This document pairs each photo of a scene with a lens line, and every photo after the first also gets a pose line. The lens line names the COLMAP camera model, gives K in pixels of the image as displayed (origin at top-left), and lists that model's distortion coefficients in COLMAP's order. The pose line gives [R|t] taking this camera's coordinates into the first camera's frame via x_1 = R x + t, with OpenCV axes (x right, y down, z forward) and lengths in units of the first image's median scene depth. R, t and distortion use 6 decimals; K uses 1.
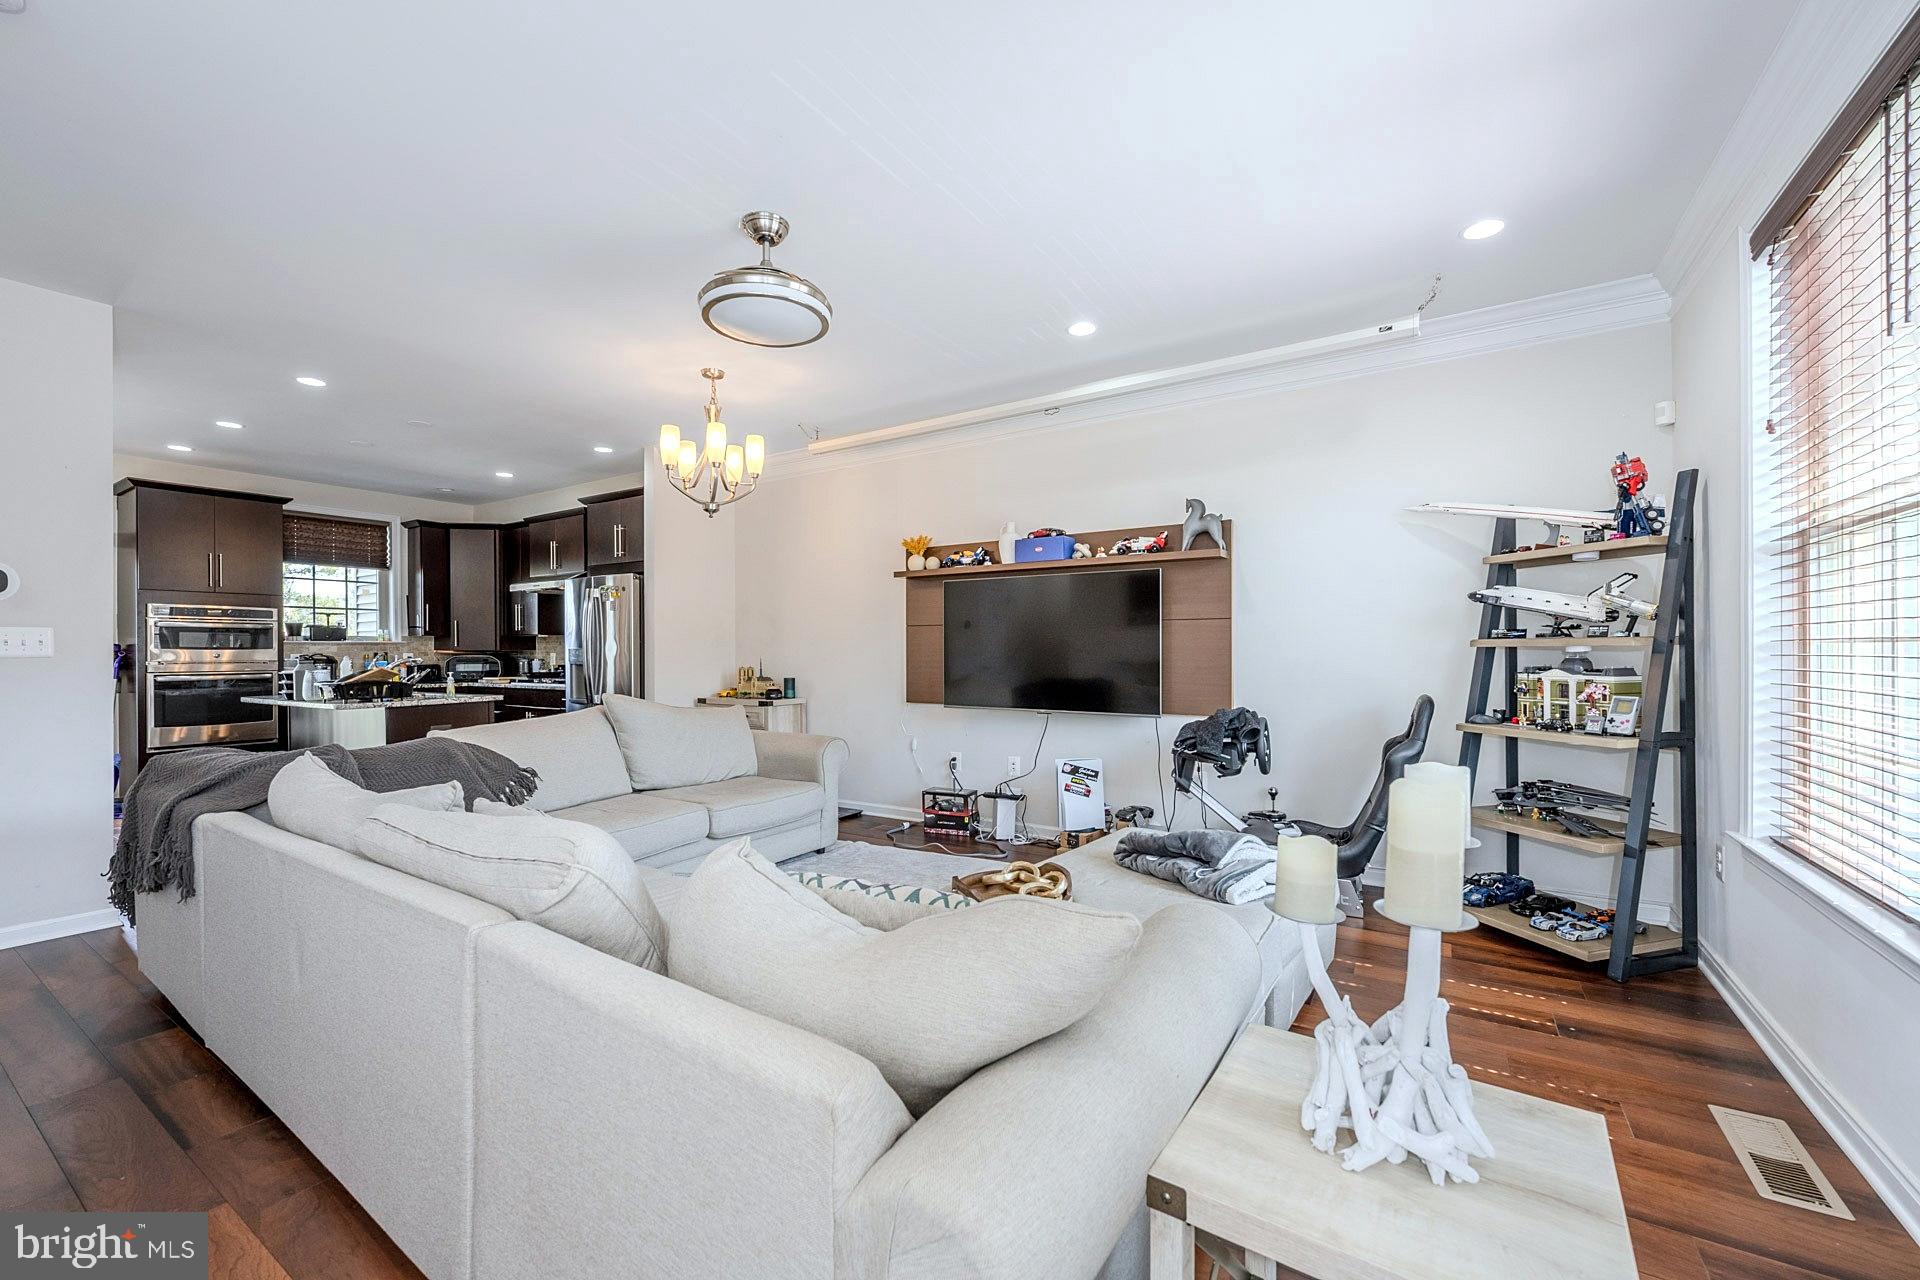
lens RADIAL K [[764.6, 0, 956.0], [0, 764.6, 650.3], [0, 0, 1]] dist [-0.001830, -0.000069]
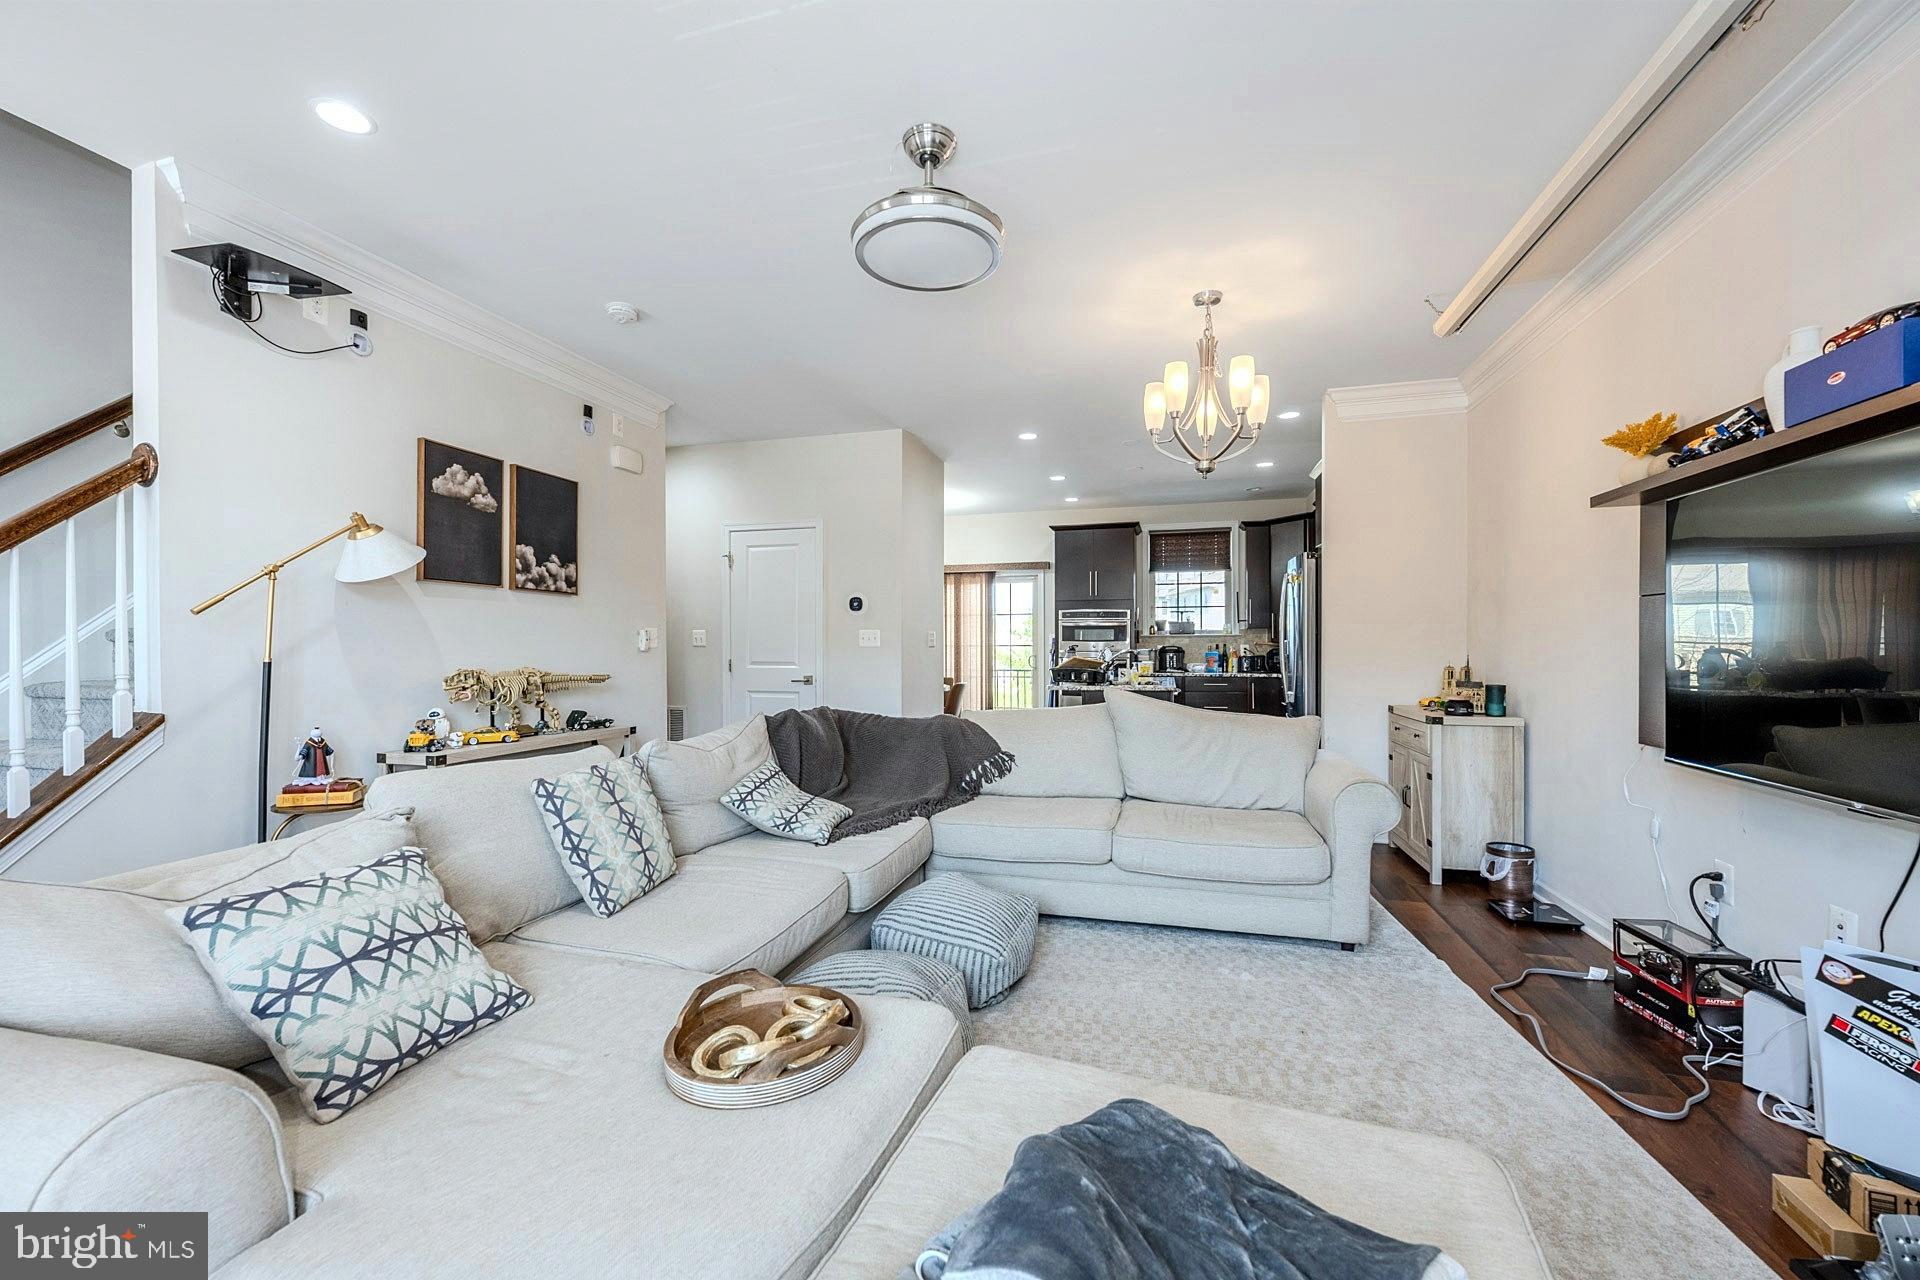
lens RADIAL K [[764.6, 0, 956.0], [0, 764.6, 650.3], [0, 0, 1]] dist [-0.001830, -0.000069]
pose [[0.292887, 0.009978, -0.956095, 0.229572], [0.000932, 0.999942, 0.010721, -0.000548], [0.956147, -0.004031, 0.292861, 0.316607]]
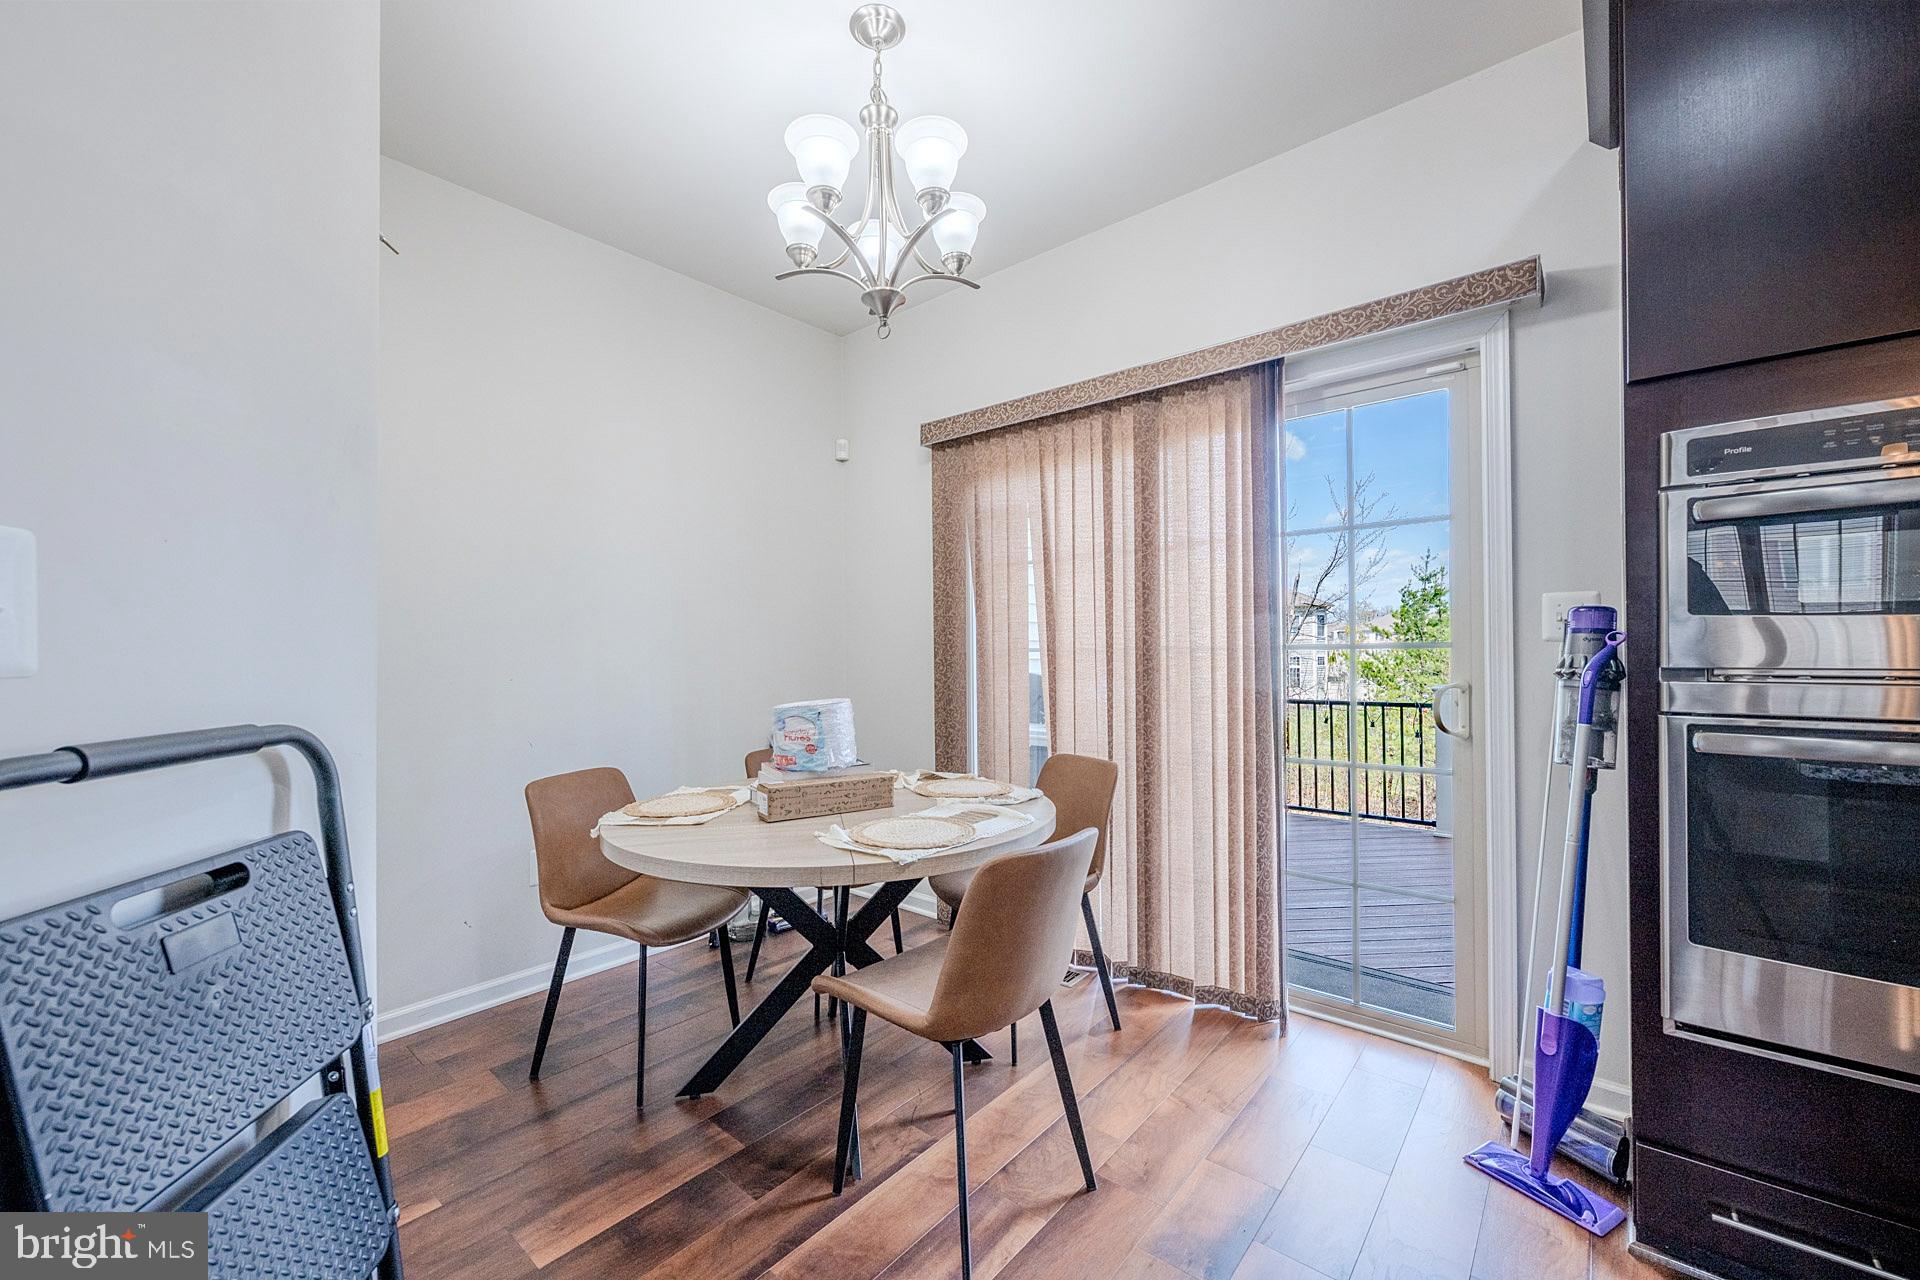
lens RADIAL K [[764.6, 0, 956.0], [0, 764.6, 650.3], [0, 0, 1]] dist [-0.001830, -0.000069]
pose [[-0.127770, 0.004742, -0.991792, -0.648216], [0.011740, 0.999926, 0.003268, 0.003993], [0.991734, -0.011227, -0.127816, 0.662834]]
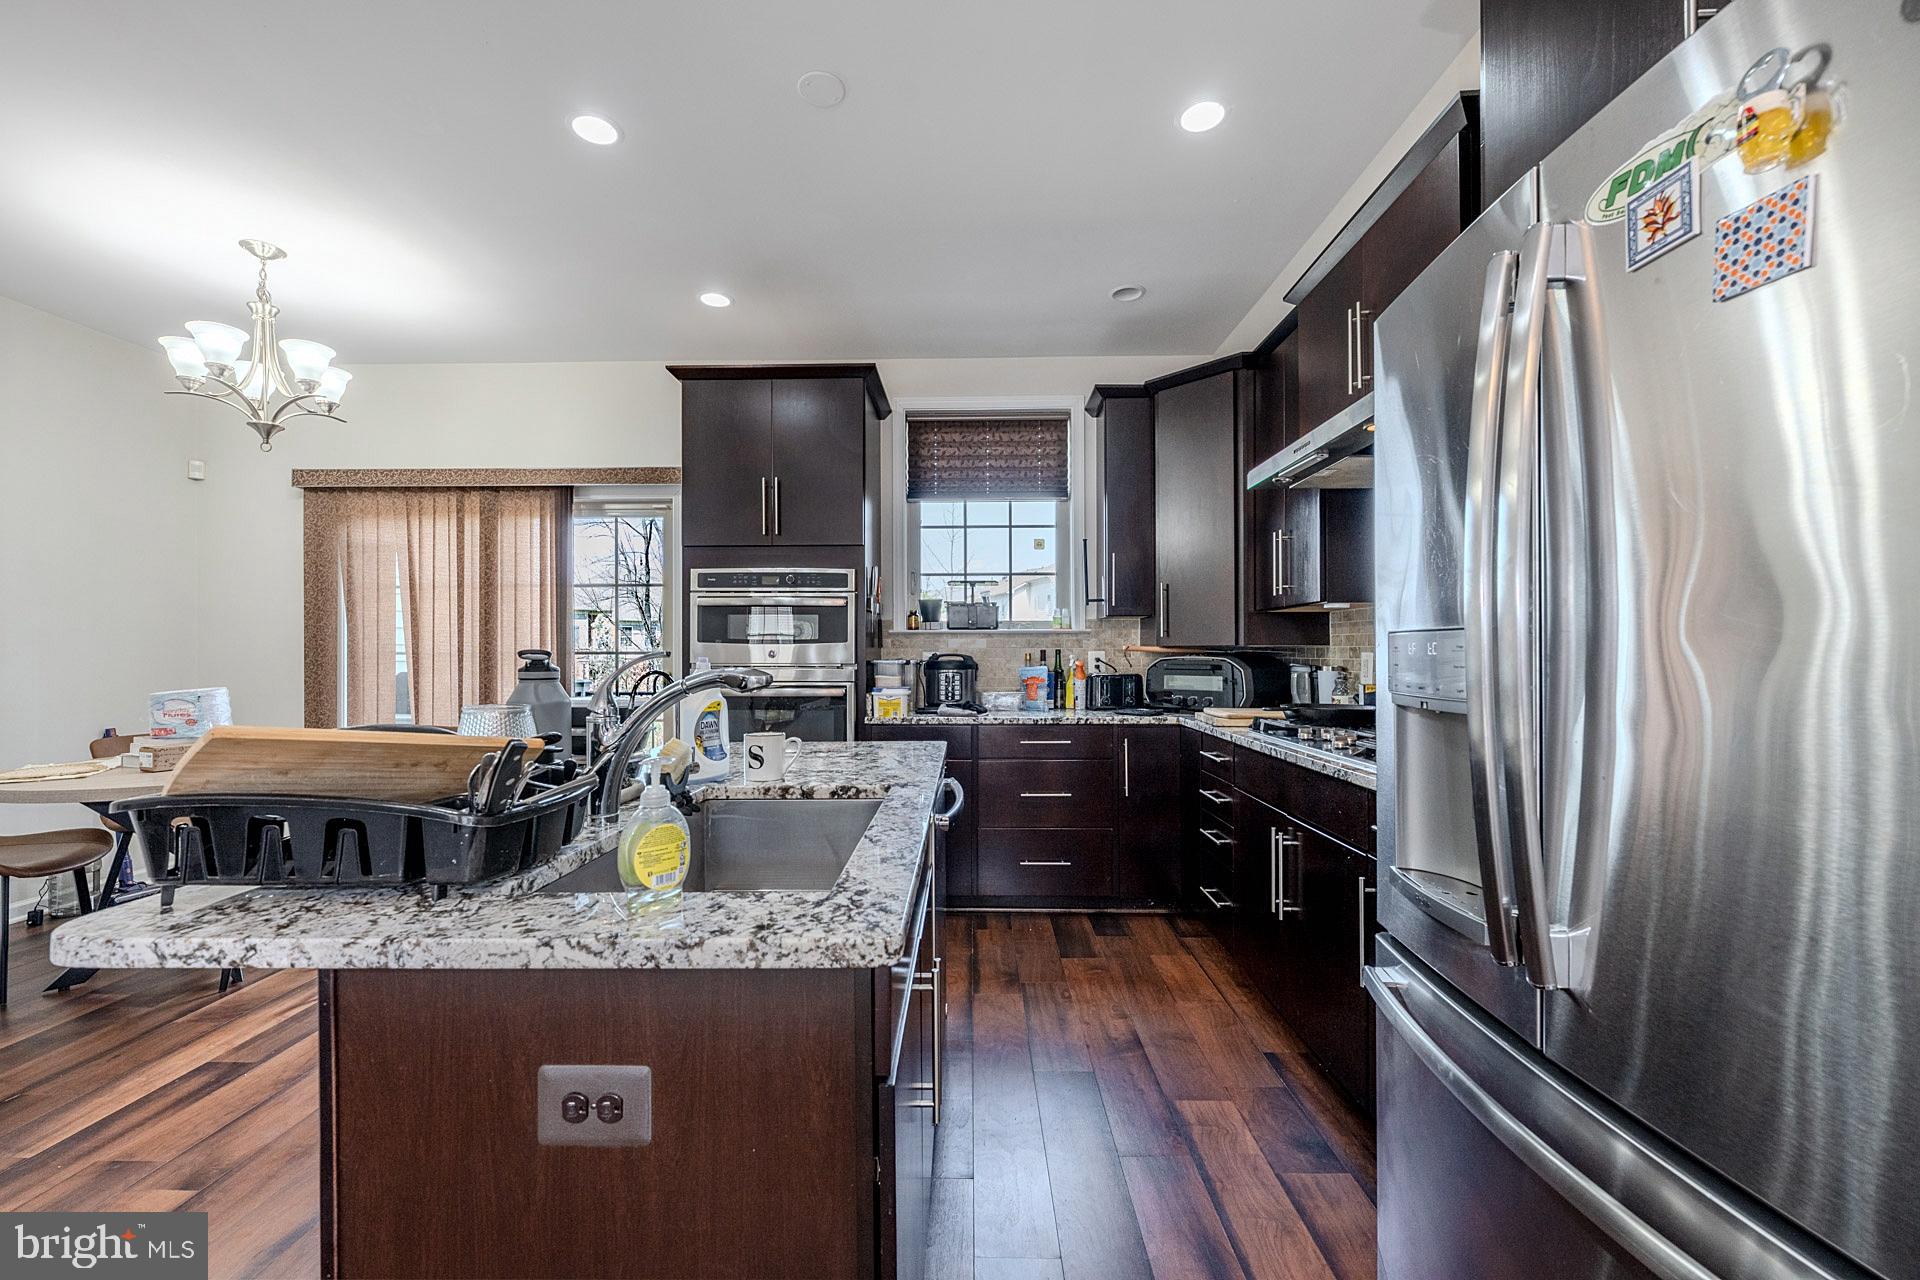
lens RADIAL K [[764.6, 0, 956.0], [0, 764.6, 650.3], [0, 0, 1]] dist [-0.001830, -0.000069]
pose [[0.525051, 0.002389, -0.851068, -0.351007], [0.000110, 0.999996, 0.002875, 0.001738], [0.851071, -0.001604, 0.525048, 0.707583]]
